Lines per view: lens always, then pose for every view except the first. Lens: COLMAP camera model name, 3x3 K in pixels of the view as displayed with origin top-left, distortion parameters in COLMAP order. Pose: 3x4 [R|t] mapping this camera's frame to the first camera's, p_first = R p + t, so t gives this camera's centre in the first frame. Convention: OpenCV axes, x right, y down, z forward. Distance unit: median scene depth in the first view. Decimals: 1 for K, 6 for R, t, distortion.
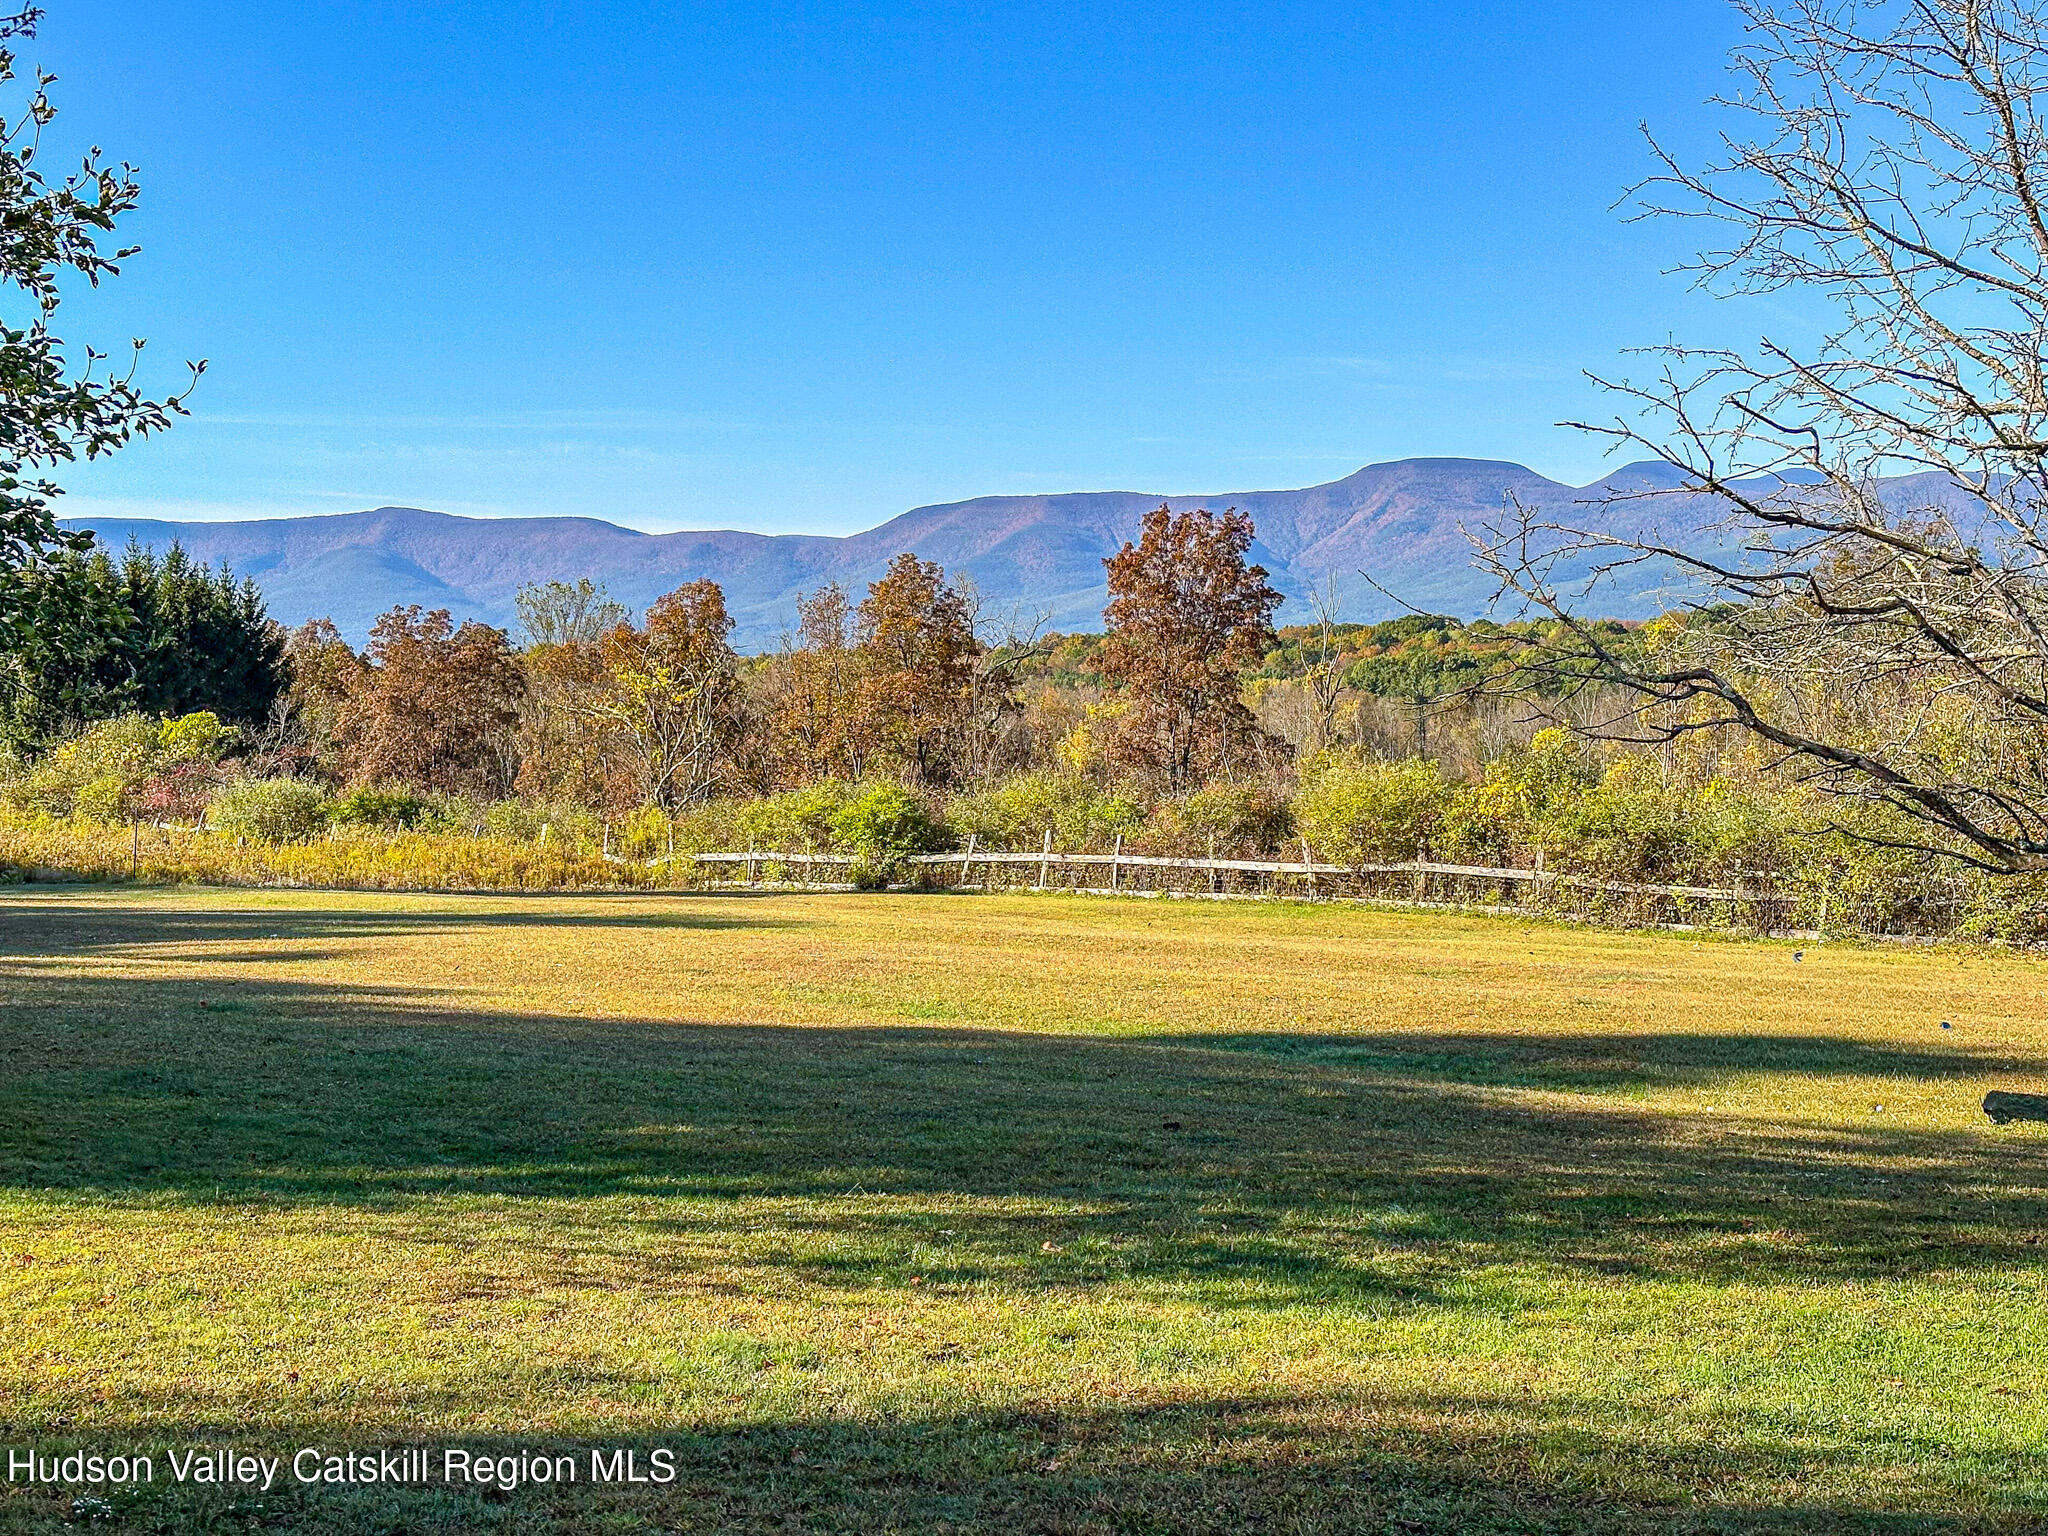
lens RADIAL K [[2989.6, 0, 1024.0], [0, 2989.6, 768.0], [0, 0, 1]] dist [0.187892, 0.007565]
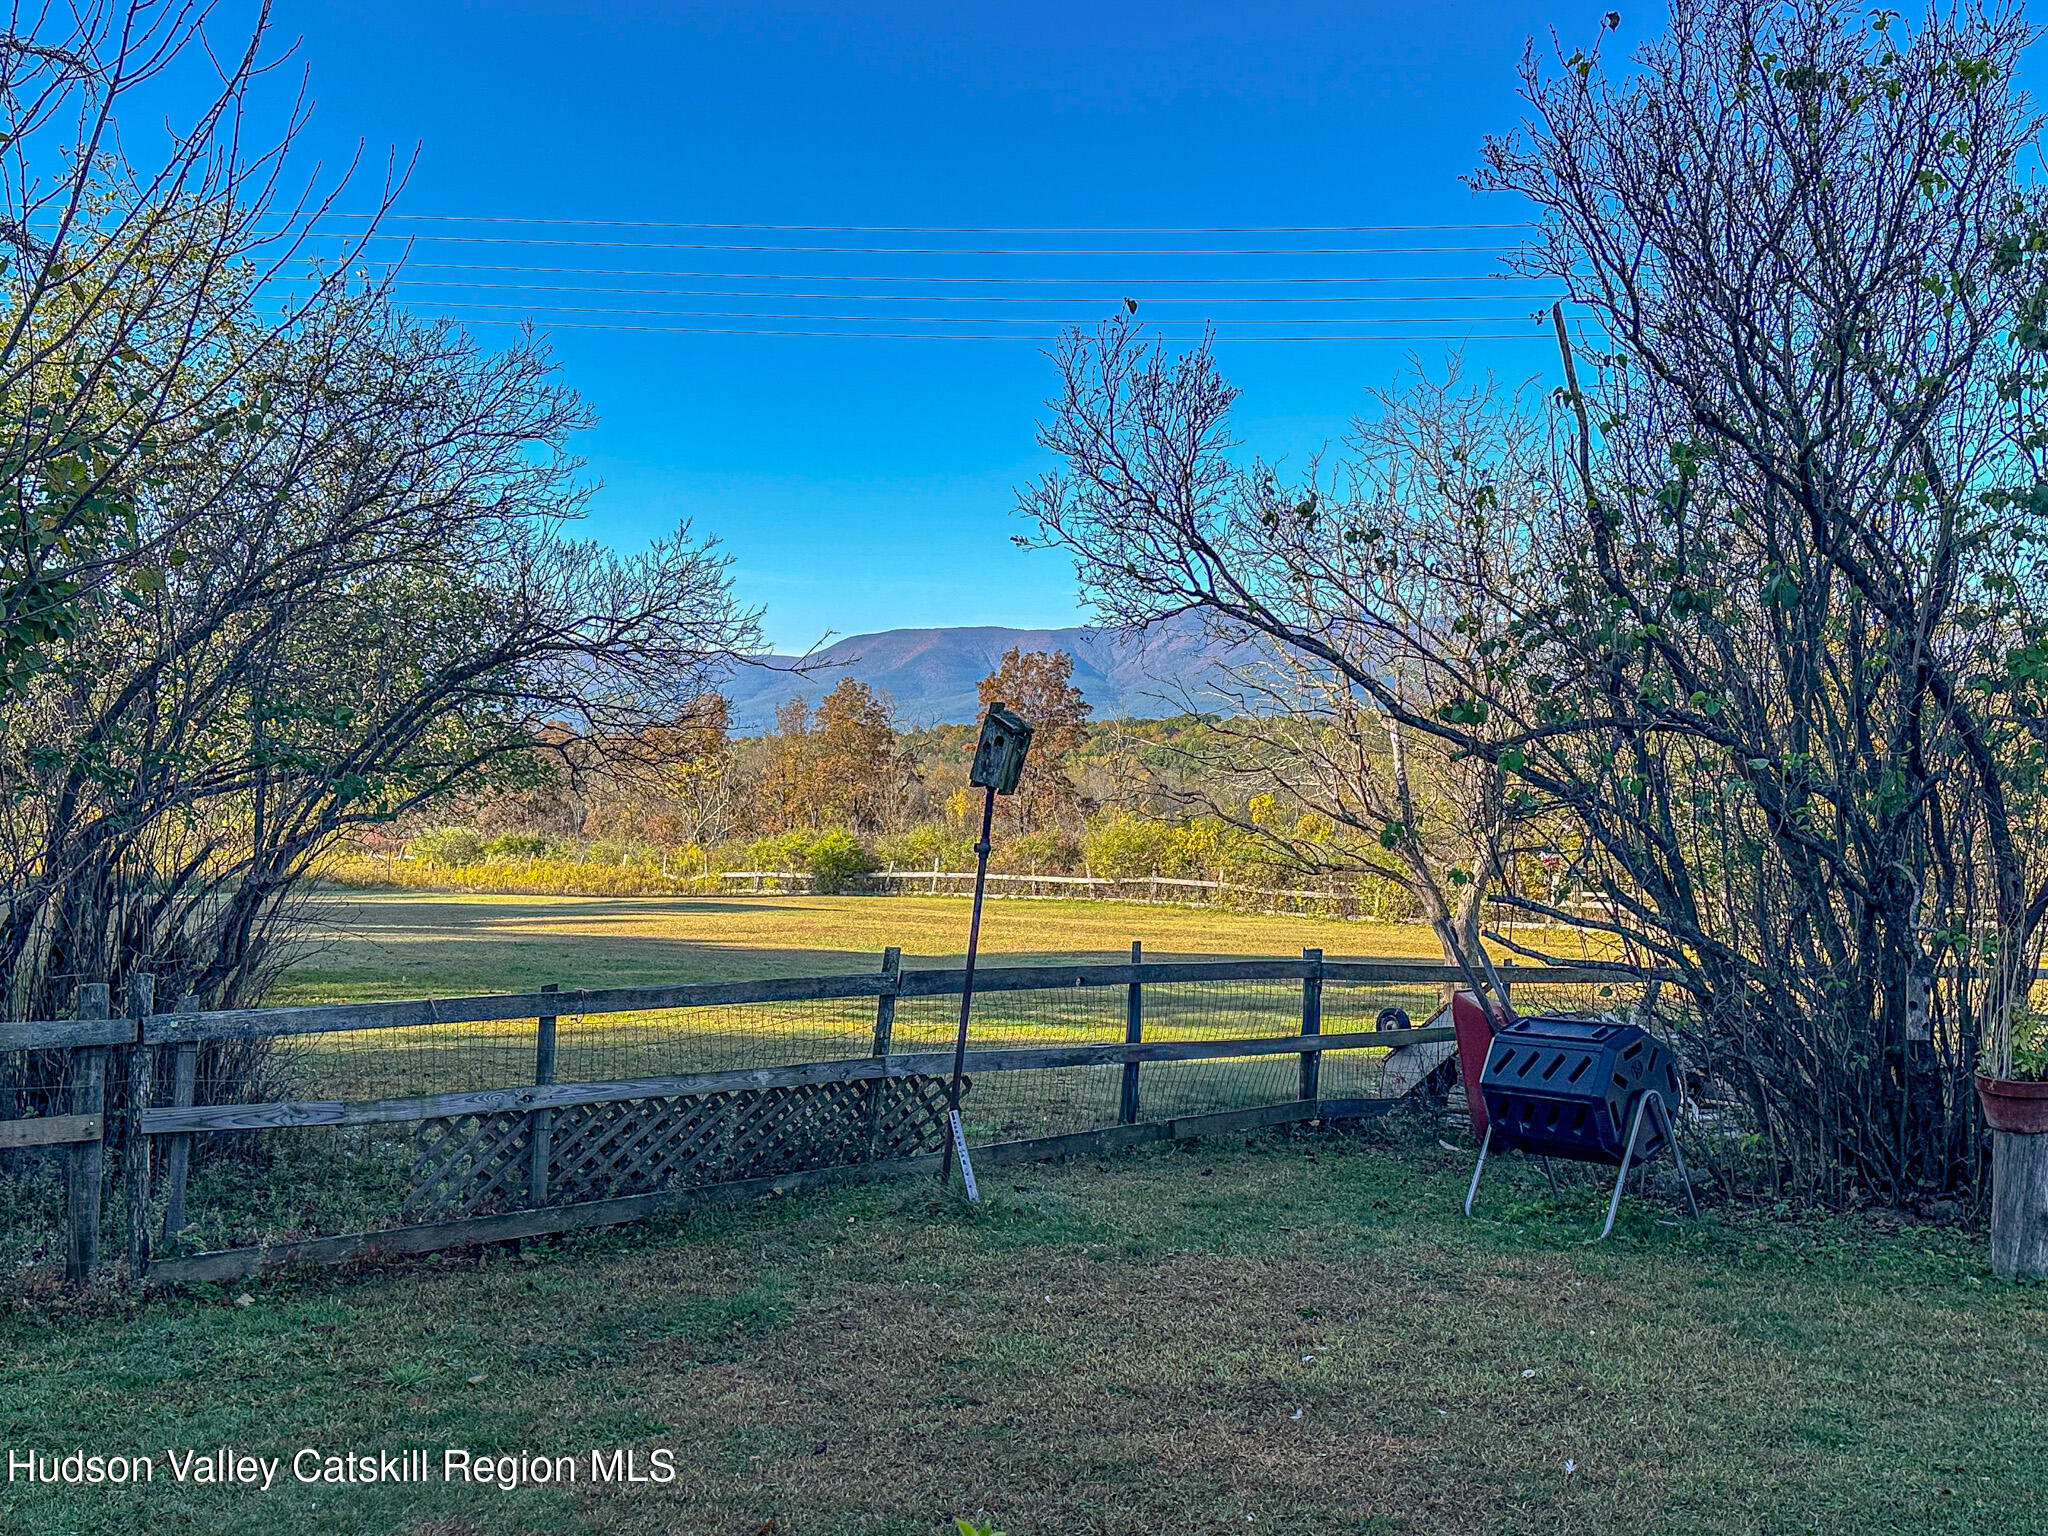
lens RADIAL K [[2031.1, 0, 1028.5], [0, 2031.1, 773.4], [0, 0, 1]] dist [0.200187, -0.420324]
pose [[0.998693, 0.003387, 0.051006, 0.000910], [-0.002303, 0.999770, -0.021305, -0.002379], [-0.051067, 0.021160, 0.998471, -0.127156]]
